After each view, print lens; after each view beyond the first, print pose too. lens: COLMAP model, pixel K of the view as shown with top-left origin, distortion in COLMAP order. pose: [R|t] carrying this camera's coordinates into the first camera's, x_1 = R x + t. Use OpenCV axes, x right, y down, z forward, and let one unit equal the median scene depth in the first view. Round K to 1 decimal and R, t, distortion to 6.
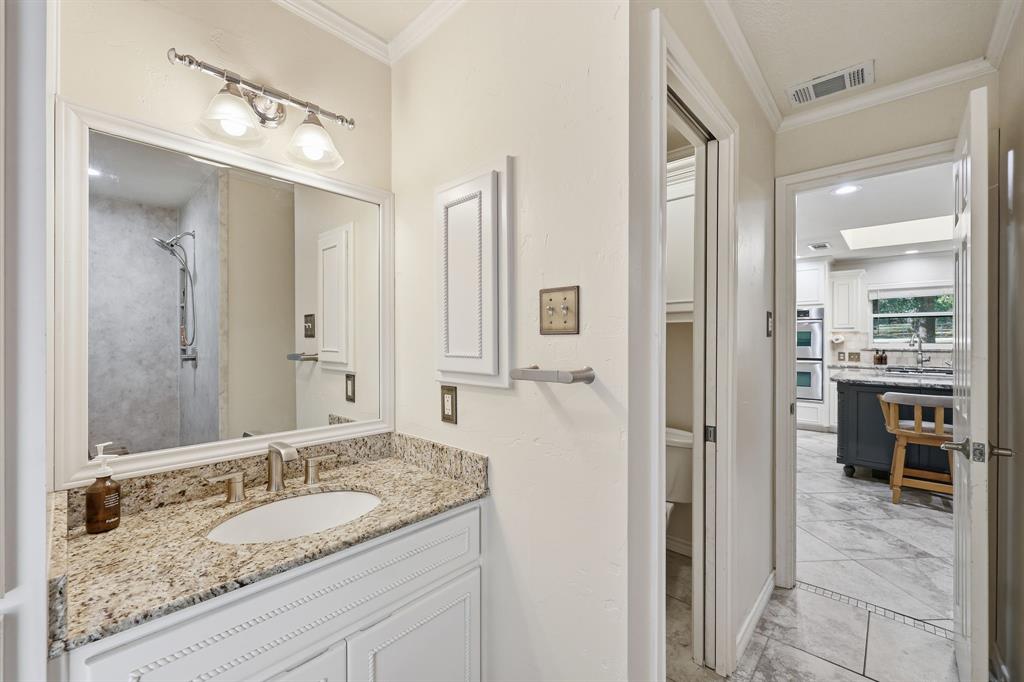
lens RADIAL K [[420.3, 0, 515.1], [0, 420.3, 336.1], [0, 0, 1]] dist [0.001804, 0.000189]
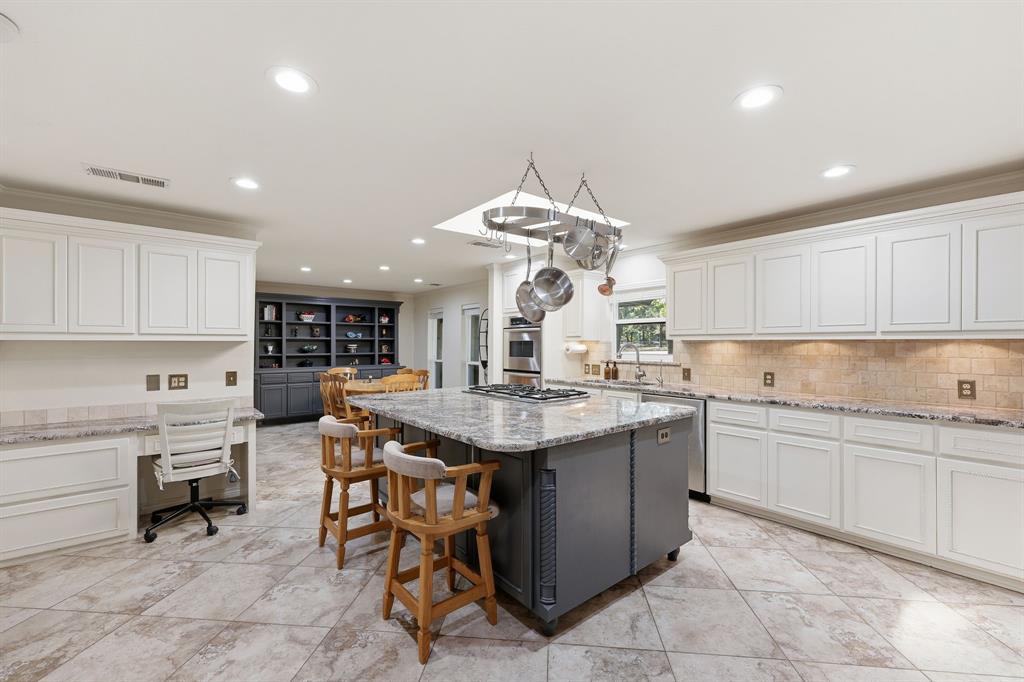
lens RADIAL K [[420.3, 0, 512.9], [0, 420.3, 343.6], [0, 0, 1]] dist [0.001804, 0.000189]
pose [[0.987602, -0.003265, -0.156947, 0.806572], [0.003870, 0.999986, 0.003547, -0.008241], [0.156933, -0.004111, 0.987601, 0.124010]]
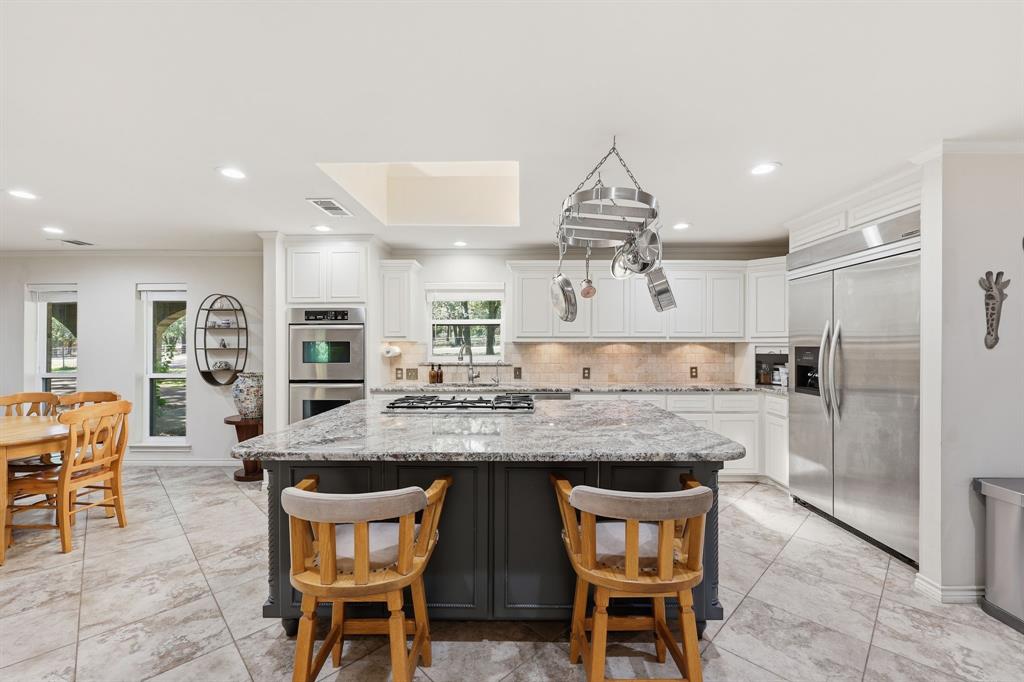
lens RADIAL K [[420.3, 0, 510.7], [0, 420.3, 344.9], [0, 0, 1]] dist [0.001804, 0.000189]
pose [[0.753789, -0.003912, 0.657105, 0.451003], [0.000953, 0.999988, 0.004860, -0.008436], [-0.657116, -0.003037, 0.753784, 0.305652]]
